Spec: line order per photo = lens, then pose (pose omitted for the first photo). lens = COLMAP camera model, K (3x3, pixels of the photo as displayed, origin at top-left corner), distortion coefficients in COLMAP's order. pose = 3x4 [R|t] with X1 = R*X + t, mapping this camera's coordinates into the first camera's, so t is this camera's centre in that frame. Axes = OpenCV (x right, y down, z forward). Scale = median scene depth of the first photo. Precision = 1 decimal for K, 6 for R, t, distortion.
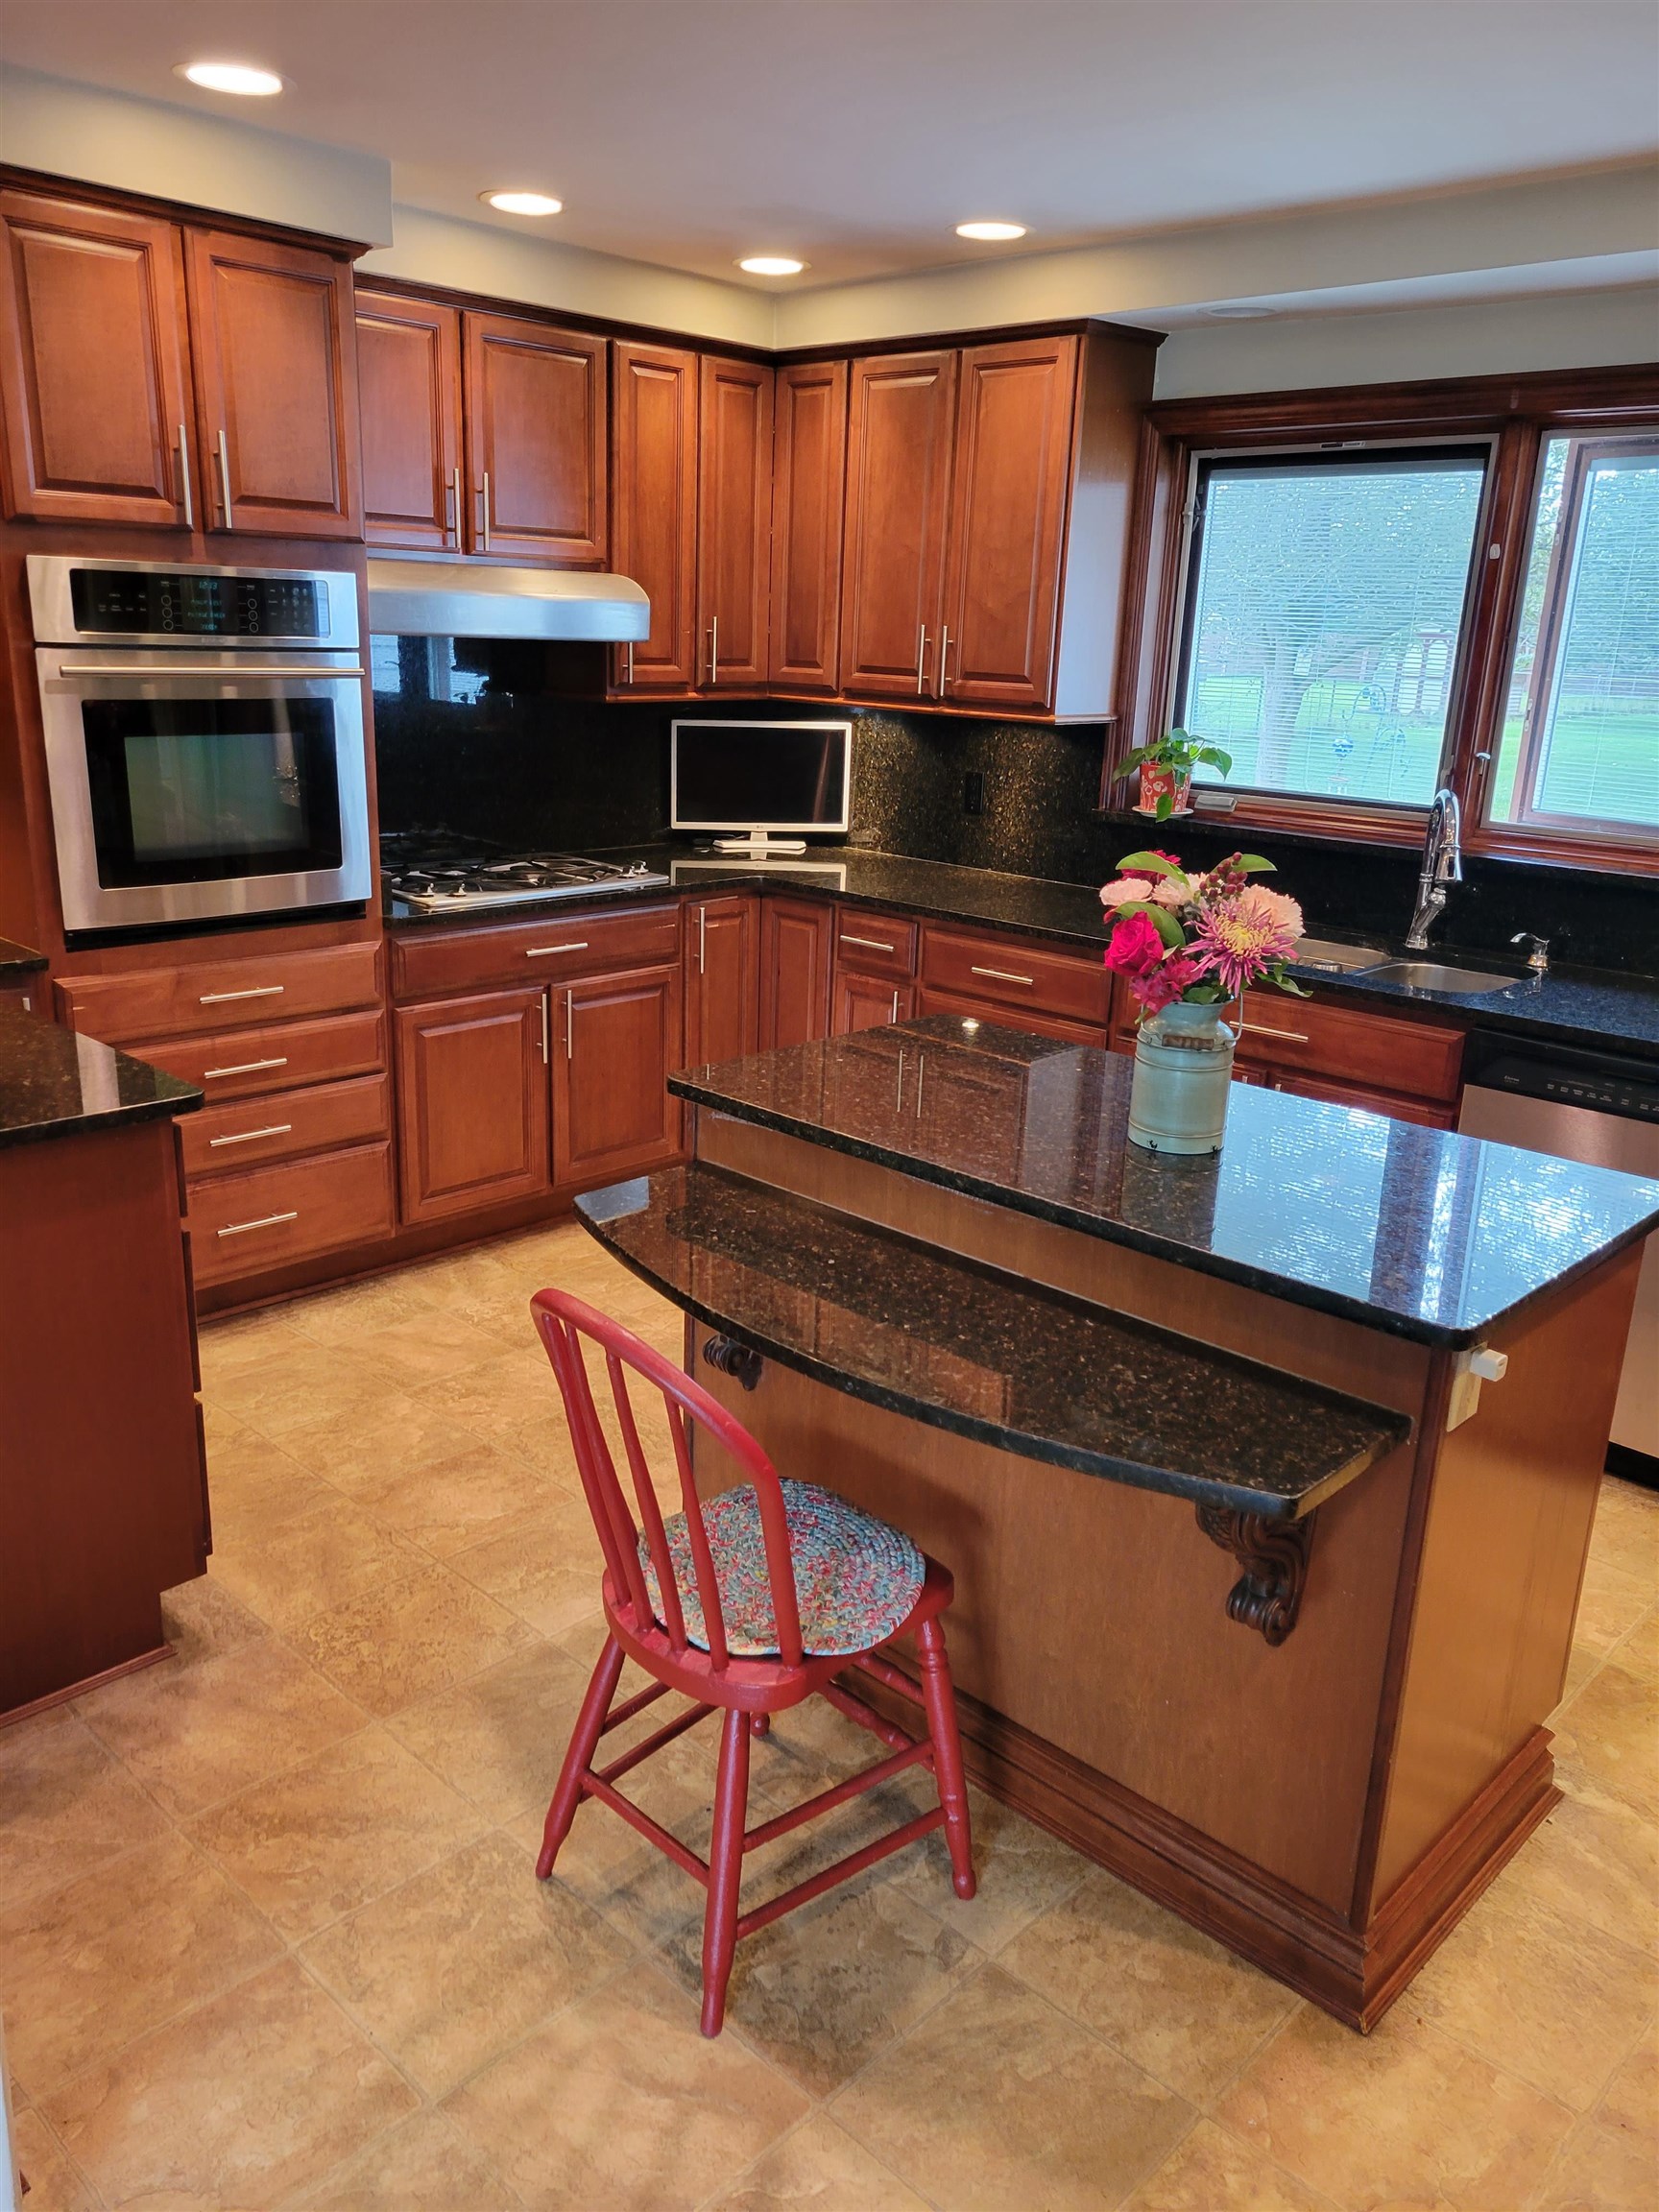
lens RADIAL K [[1661.2, 0, 819.3], [0, 1661.2, 1105.6], [0, 0, 1]] dist [0.048810, -0.013727]
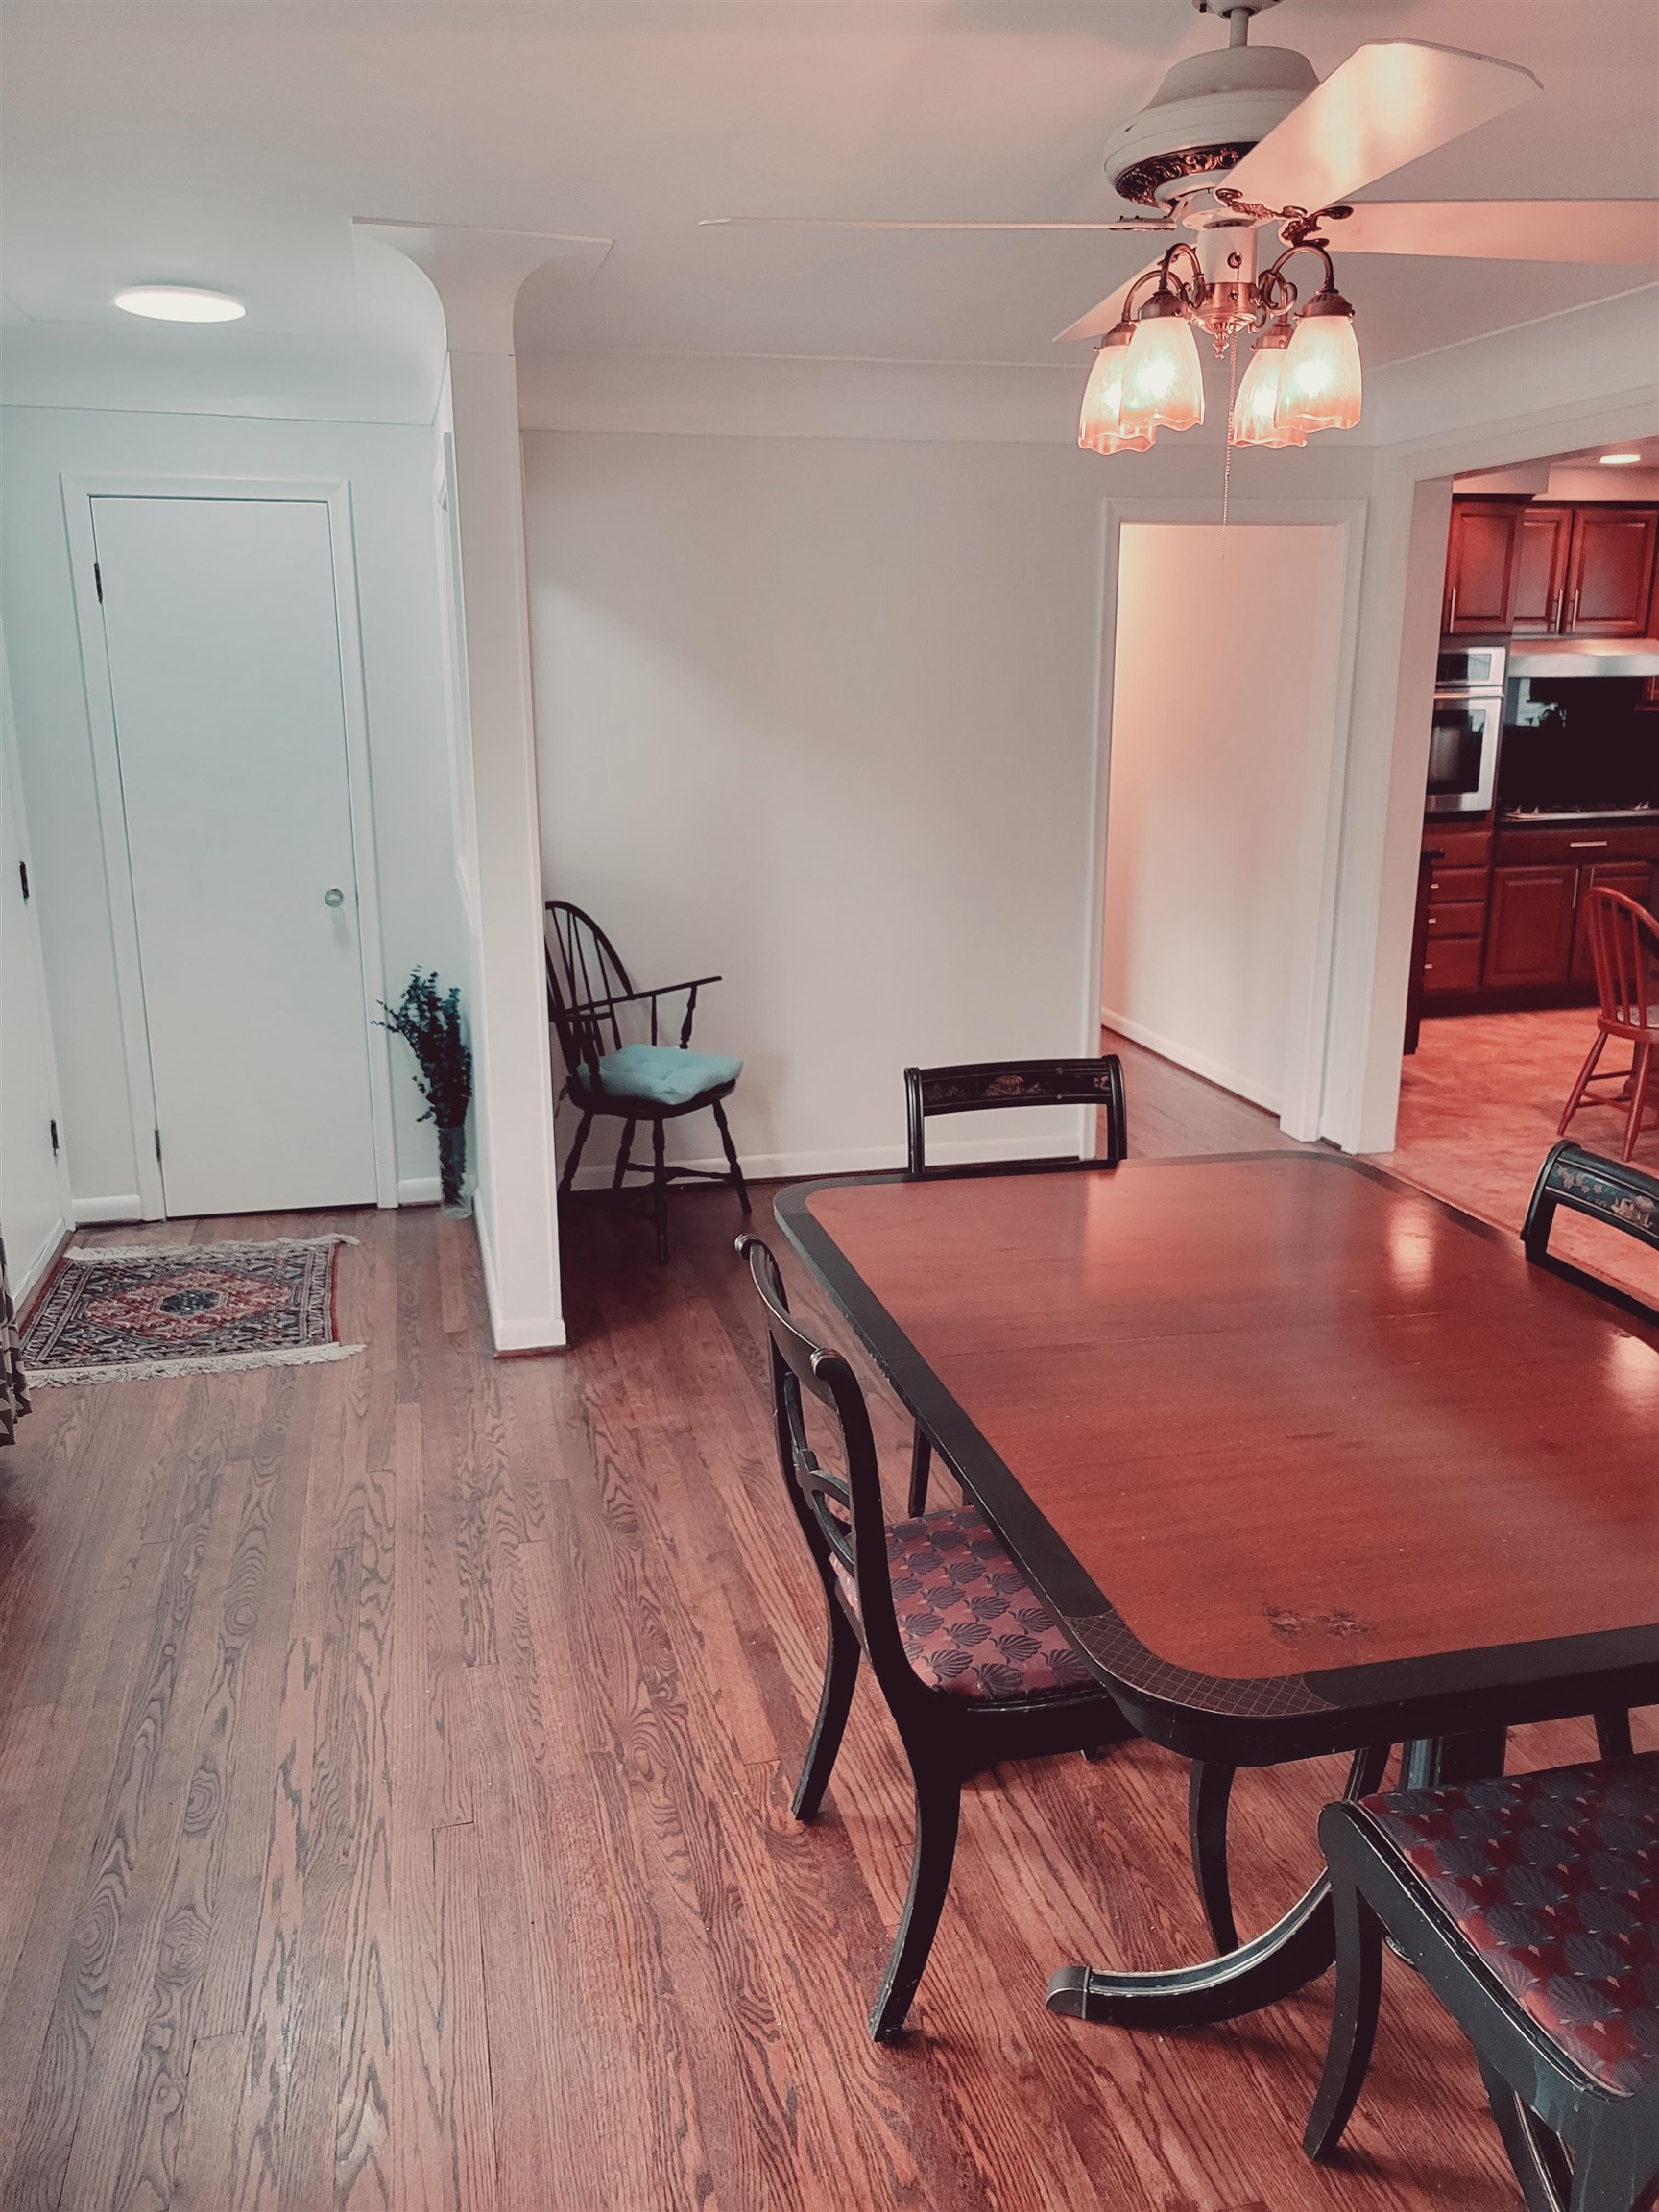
lens RADIAL K [[1661.2, 0, 832.4], [0, 1661.2, 1044.1], [0, 0, 1]] dist [0.048810, -0.013727]
pose [[0.846107, 0.086605, -0.525931, 0.131057], [-0.122014, 0.991982, -0.032944, 0.293168], [0.518860, 0.092045, 0.849889, -1.000335]]
